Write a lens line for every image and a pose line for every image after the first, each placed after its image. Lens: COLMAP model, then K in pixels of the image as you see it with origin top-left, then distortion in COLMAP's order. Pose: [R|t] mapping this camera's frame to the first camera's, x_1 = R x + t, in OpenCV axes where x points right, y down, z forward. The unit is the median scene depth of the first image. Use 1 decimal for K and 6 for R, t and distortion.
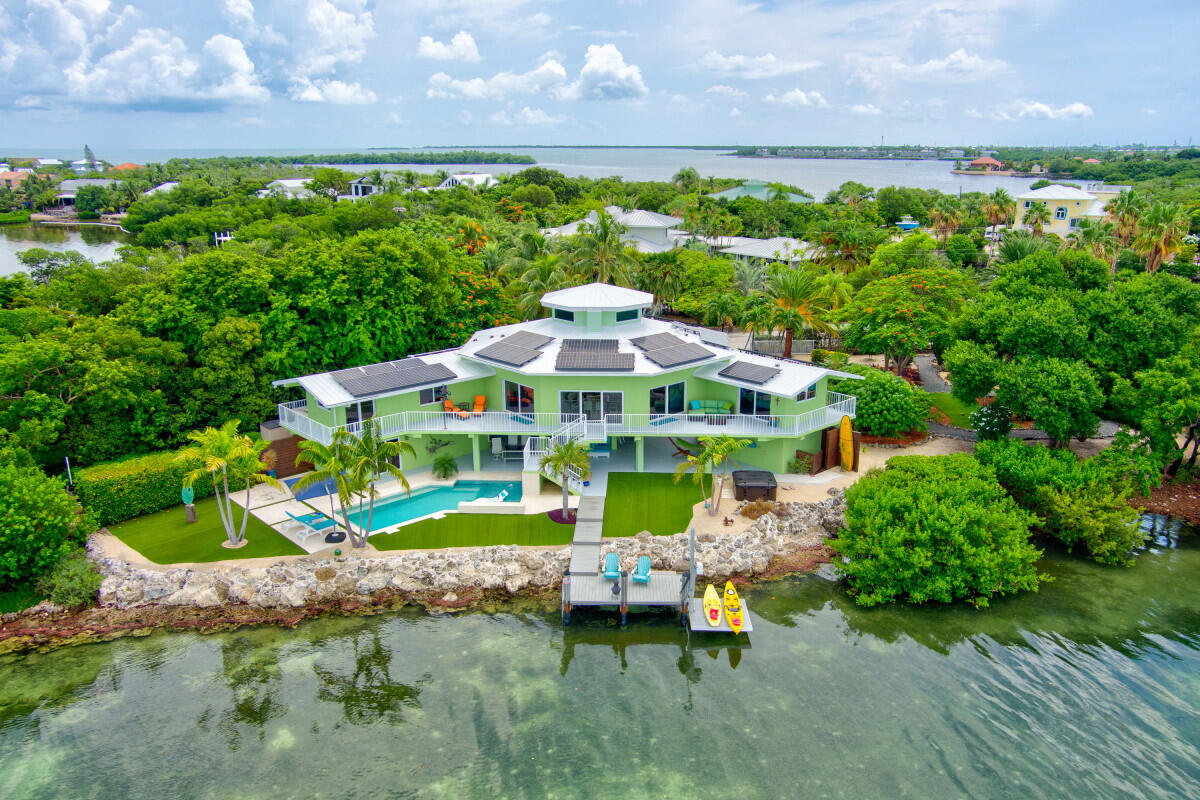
lens RADIAL K [[938.0, 0, 600.0], [0, 938.0, 400.0], [0, 0, 1]] dist [0.000632, -0.000853]
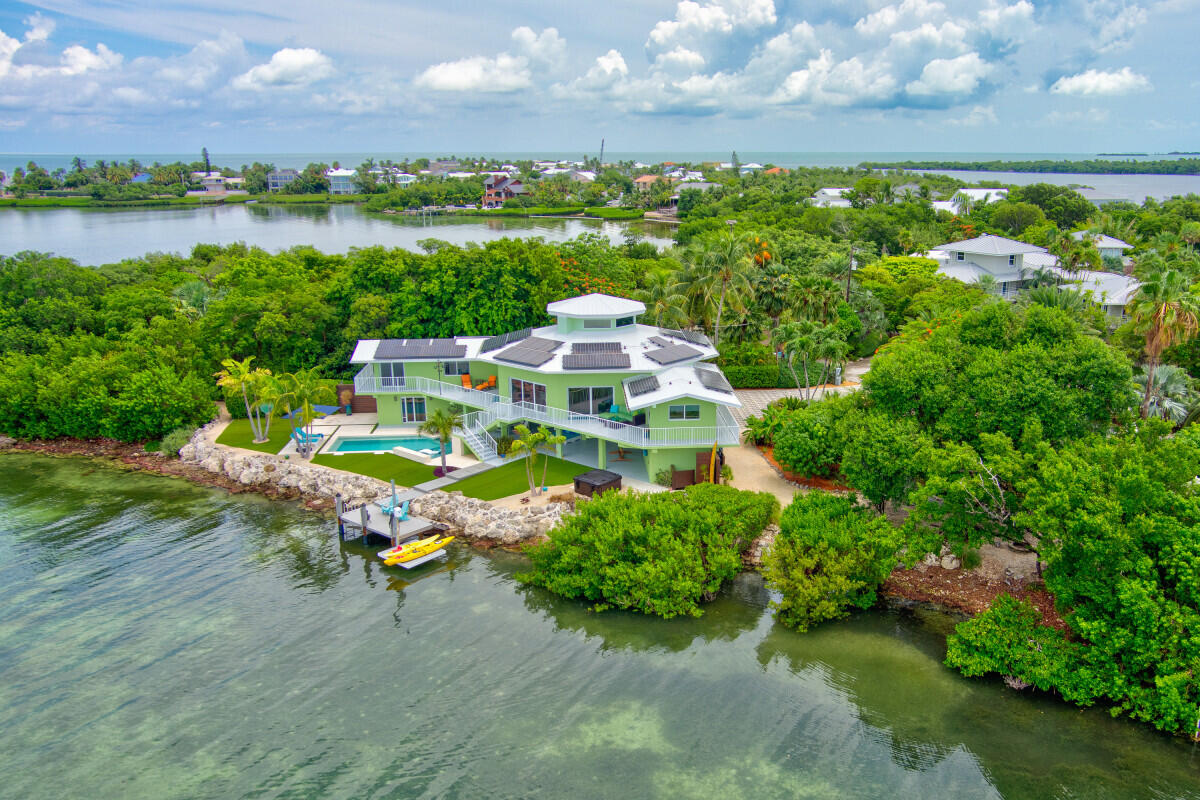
lens RADIAL K [[1003.0, 0, 655.1], [0, 1003.0, 440.8], [0, 0, 1]] dist [-0.006790, 0.005755]
pose [[0.790849, 0.174952, -0.586472, 0.811202], [-0.163927, 0.983810, 0.072428, -0.050180], [0.589648, 0.038859, 0.806725, 0.071538]]
